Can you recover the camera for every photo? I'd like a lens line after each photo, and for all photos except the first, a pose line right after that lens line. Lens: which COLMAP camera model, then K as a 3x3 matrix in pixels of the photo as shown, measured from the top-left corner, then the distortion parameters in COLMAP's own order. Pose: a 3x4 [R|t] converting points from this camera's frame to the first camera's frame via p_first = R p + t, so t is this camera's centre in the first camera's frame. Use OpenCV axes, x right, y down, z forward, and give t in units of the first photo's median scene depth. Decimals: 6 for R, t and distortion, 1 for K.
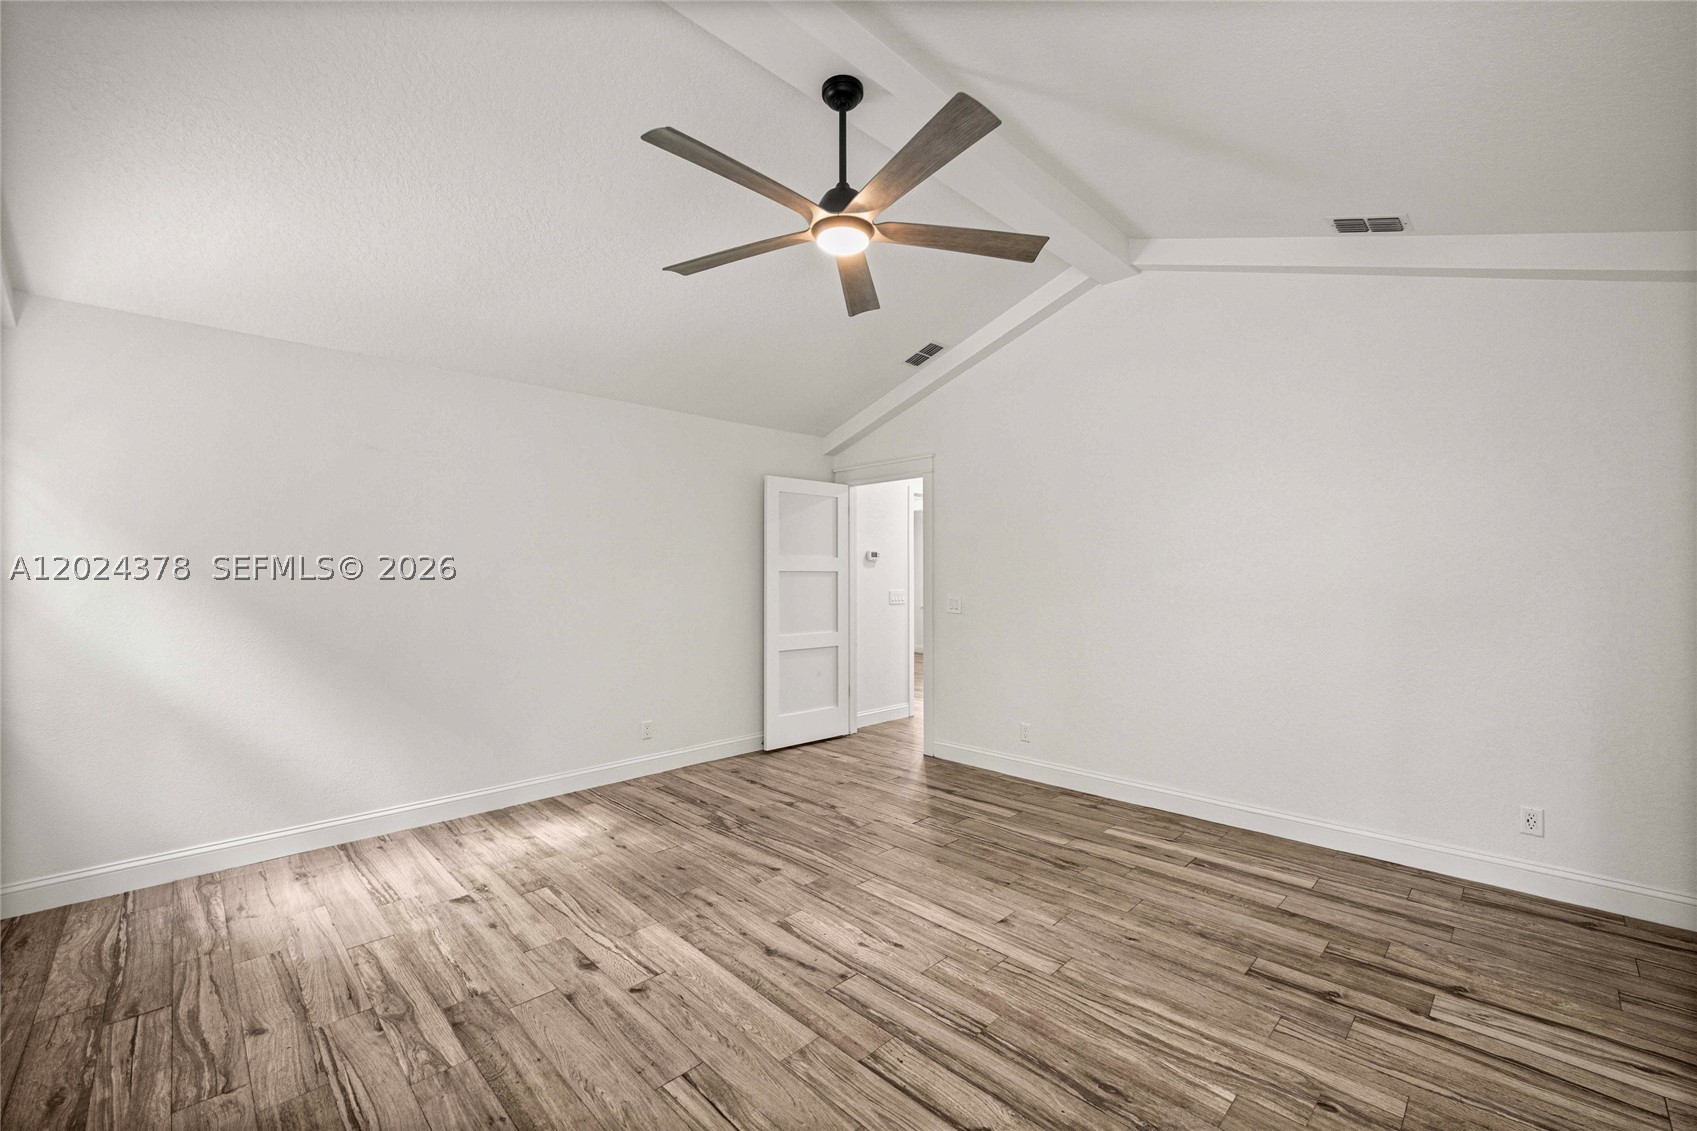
lens RADIAL K [[697.4, 0, 848.4], [0, 697.4, 569.9], [0, 0, 1]] dist [-0.001078, -0.000034]
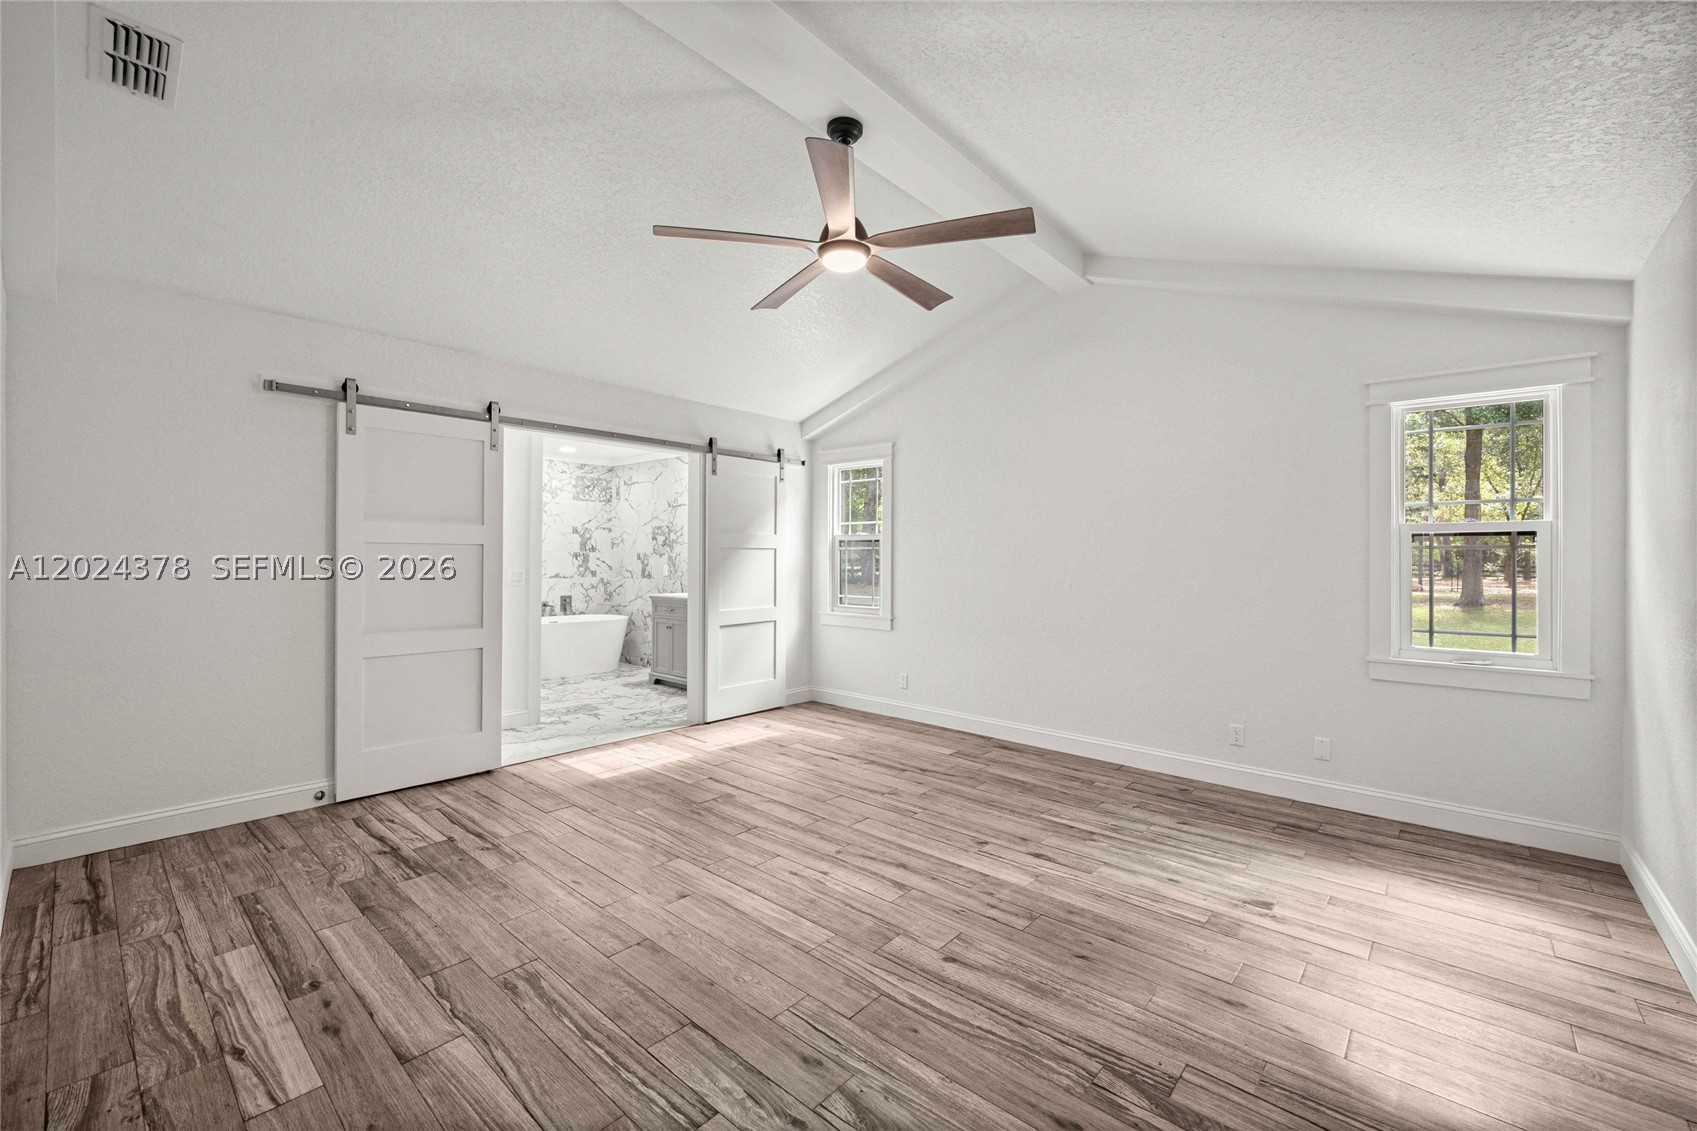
lens RADIAL K [[697.4, 0, 848.2], [0, 697.4, 560.9], [0, 0, 1]] dist [-0.001078, -0.000034]
pose [[-0.997569, -0.004599, -0.069538, 0.060965], [-0.004369, 0.999984, -0.003460, 0.029298], [0.069552, -0.003147, -0.997573, 2.046230]]
